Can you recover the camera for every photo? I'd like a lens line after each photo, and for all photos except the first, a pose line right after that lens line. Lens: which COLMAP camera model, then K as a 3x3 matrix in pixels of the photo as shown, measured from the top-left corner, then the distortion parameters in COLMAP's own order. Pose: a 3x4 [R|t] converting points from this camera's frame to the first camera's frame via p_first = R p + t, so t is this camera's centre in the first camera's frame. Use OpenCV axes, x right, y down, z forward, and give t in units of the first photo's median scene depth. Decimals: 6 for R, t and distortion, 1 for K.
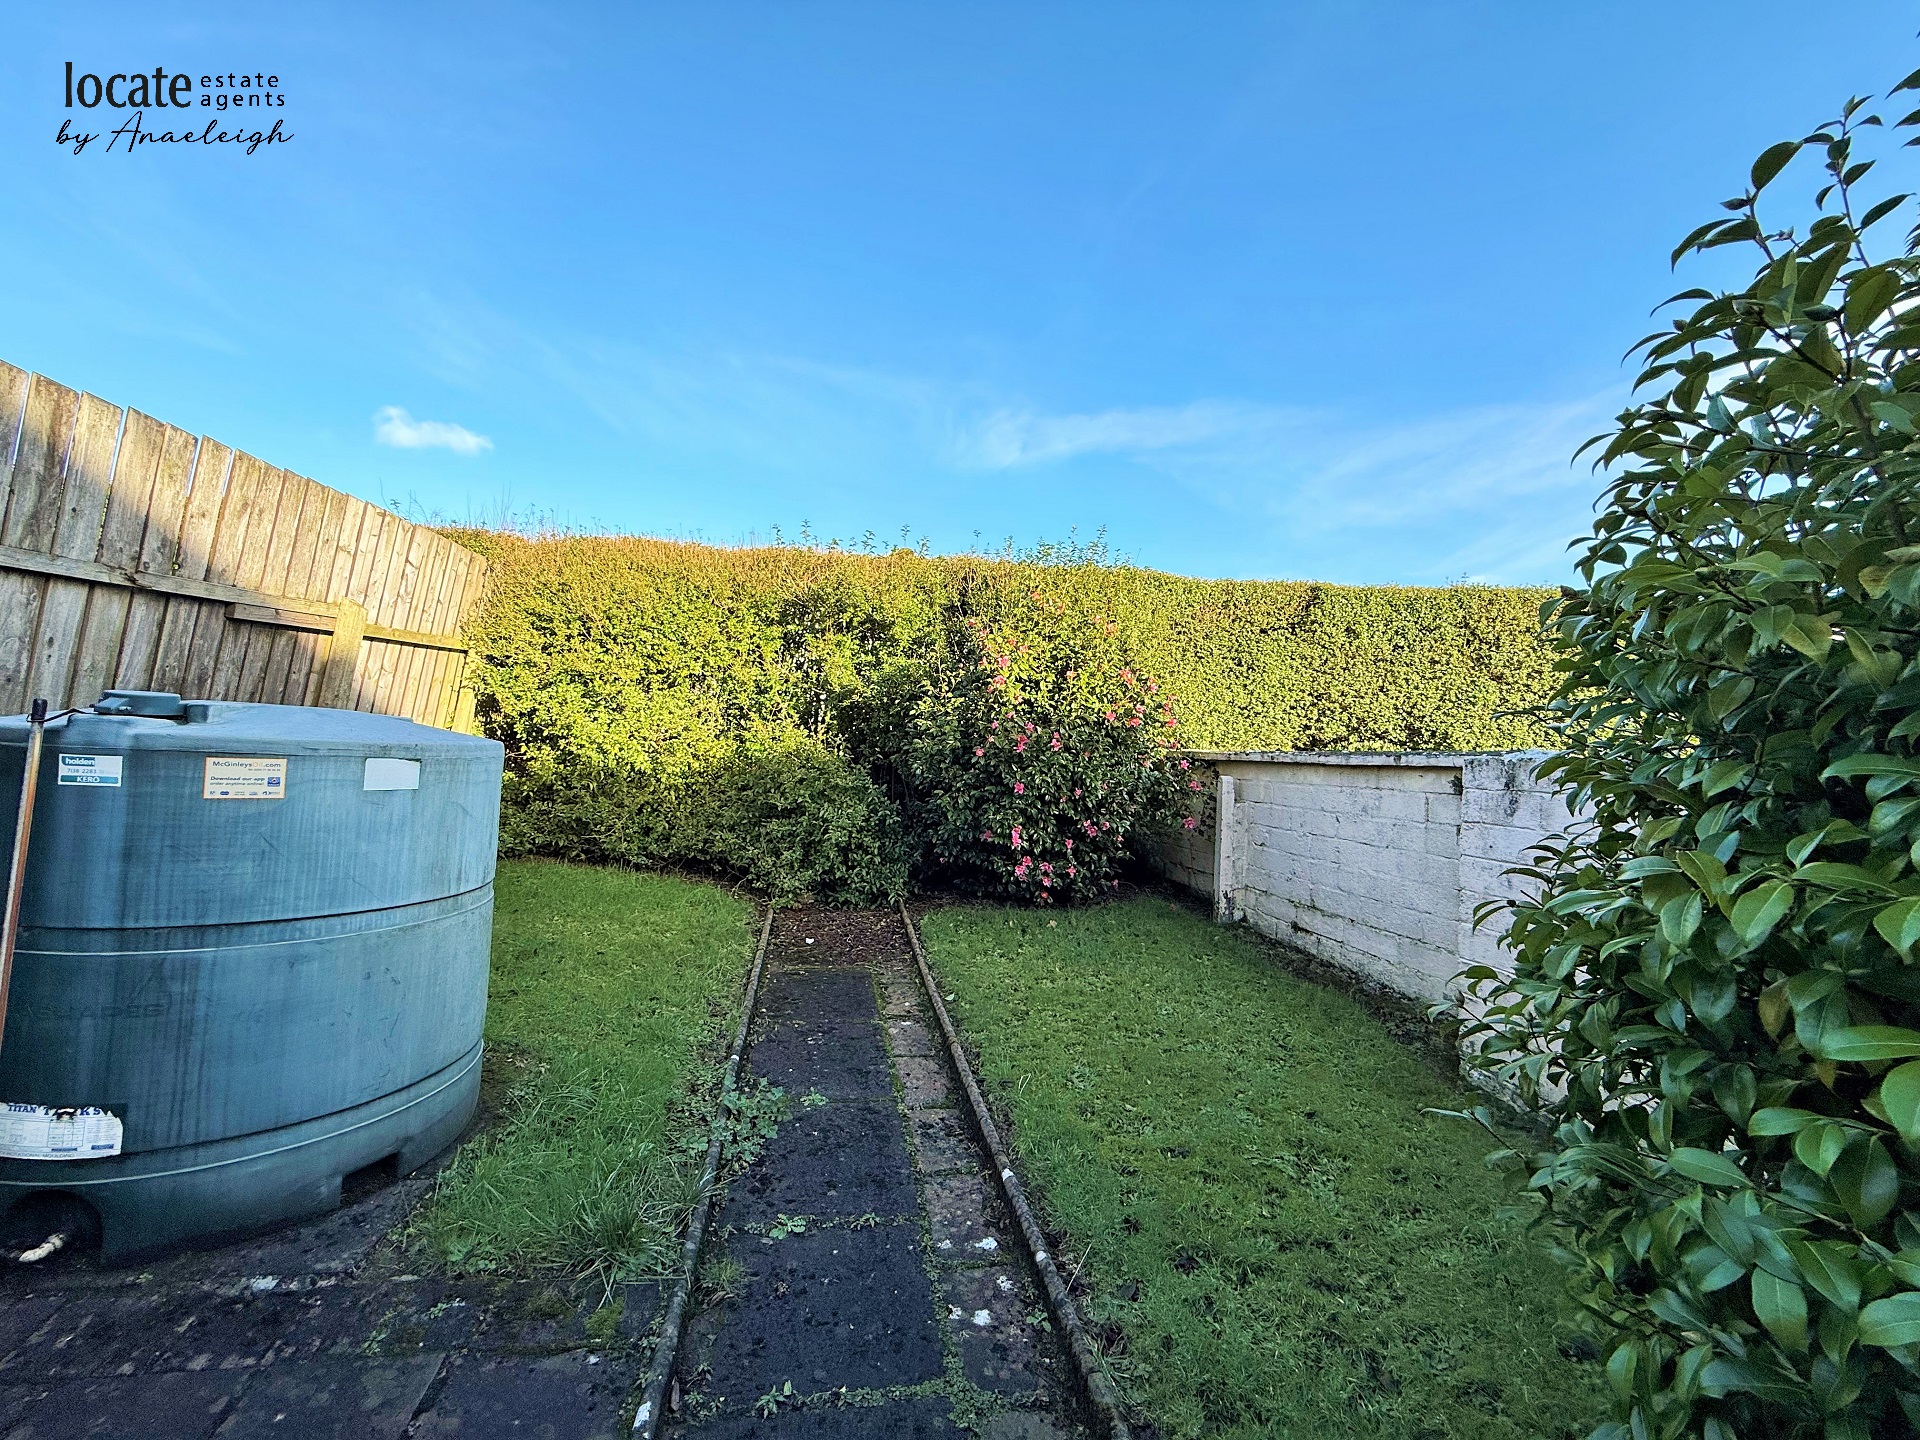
lens RADIAL K [[763.8, 0, 960.4], [0, 763.8, 720.8], [0, 0, 1]] dist [0.000210, -0.000744]
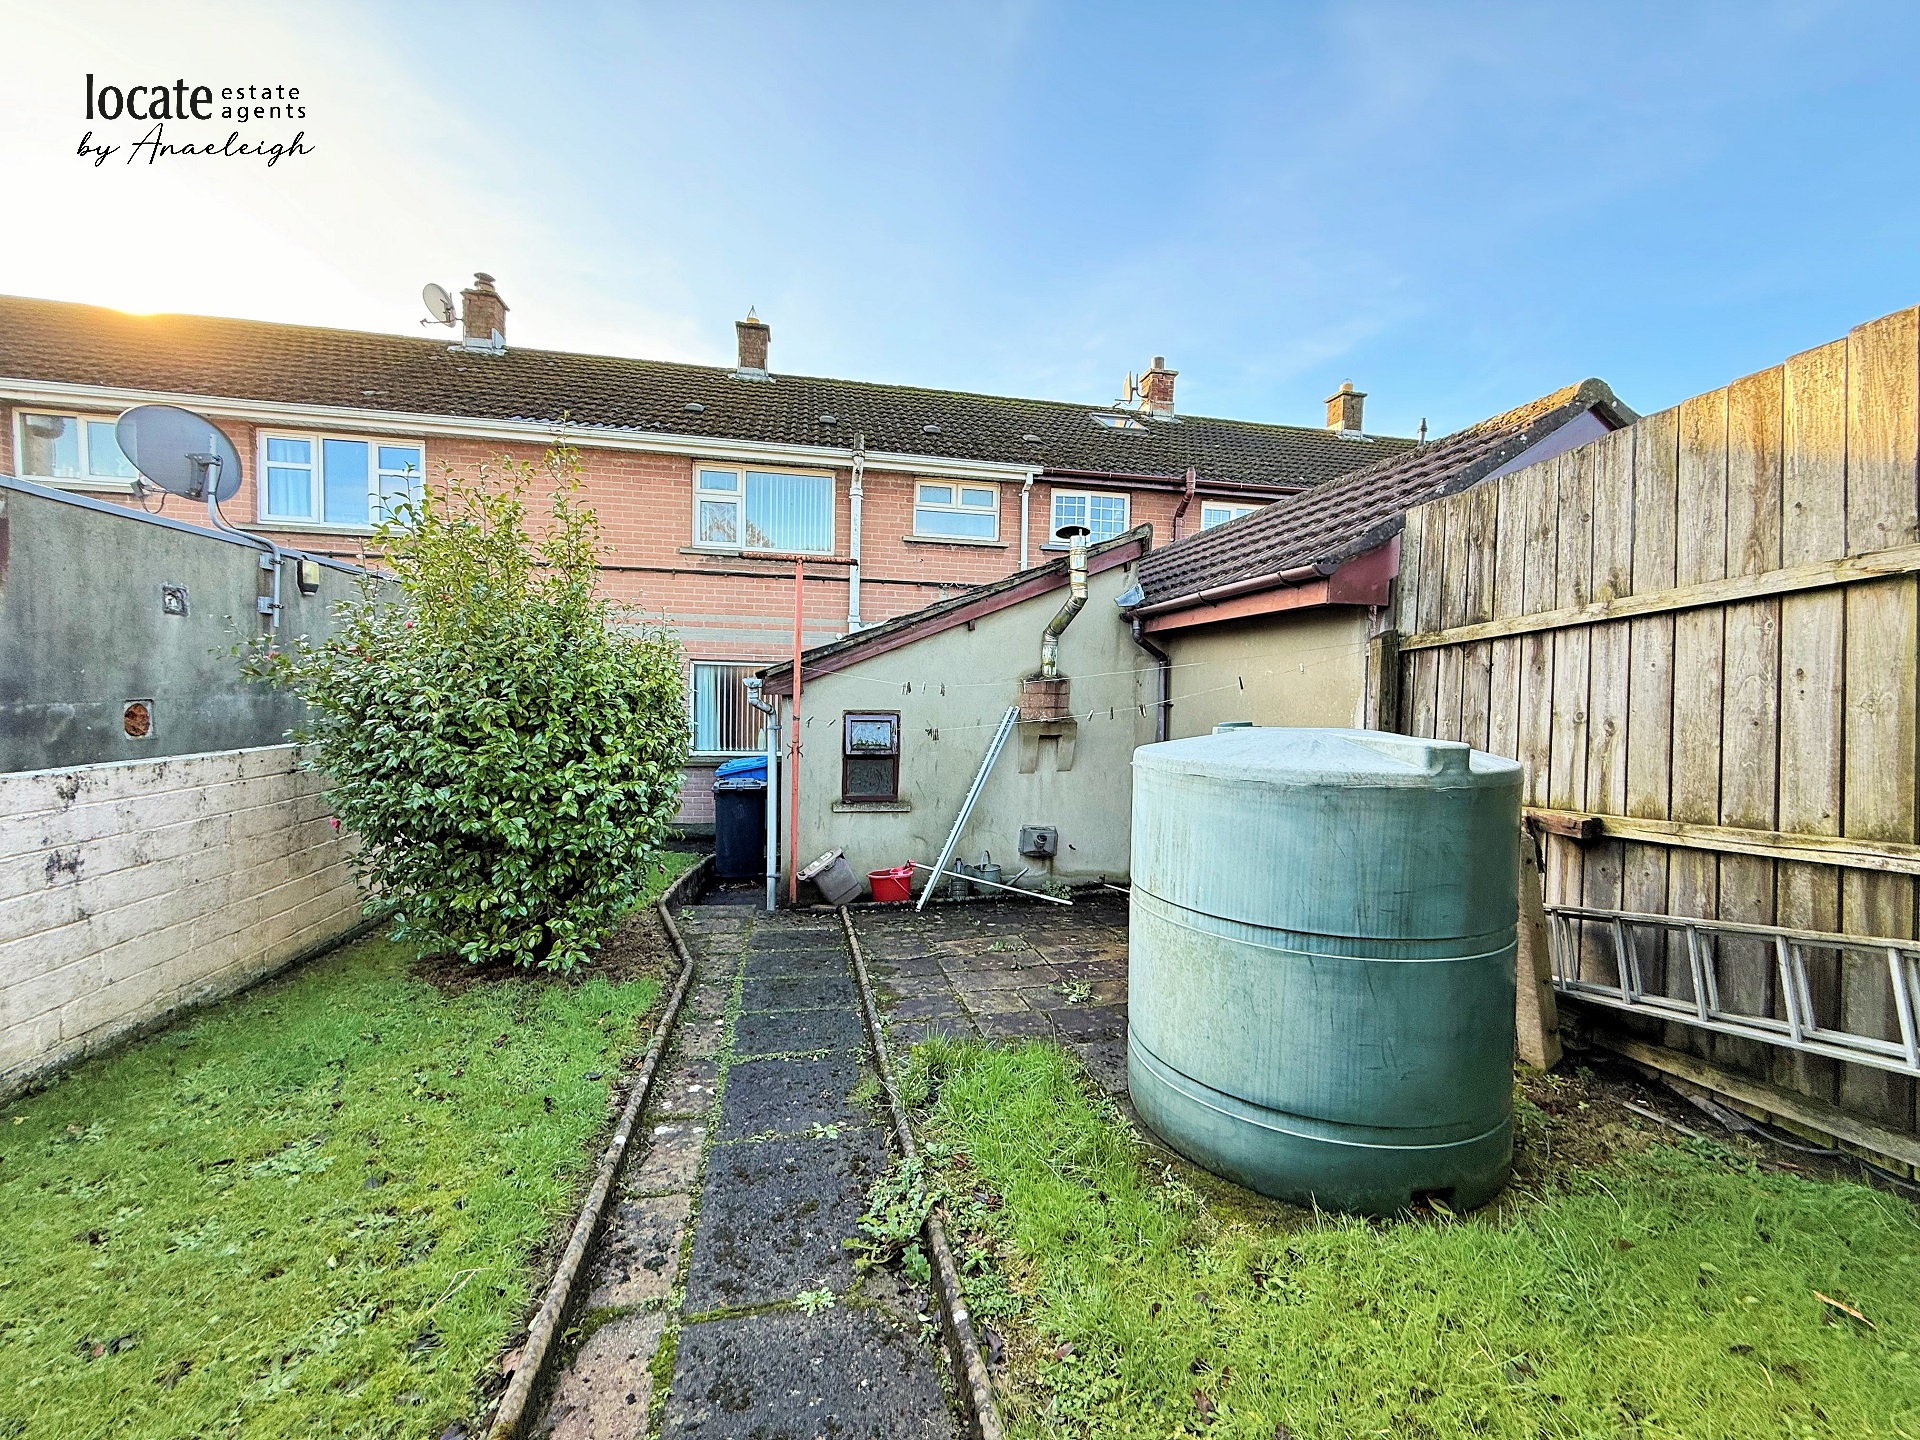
lens RADIAL K [[763.8, 0, 956.8], [0, 763.8, 718.9], [0, 0, 1]] dist [0.000210, -0.000744]
pose [[-0.997502, -0.059442, -0.038152, -0.276814], [-0.058527, 0.997981, -0.024653, 0.016668], [0.039540, -0.022359, -0.998968, 1.784060]]
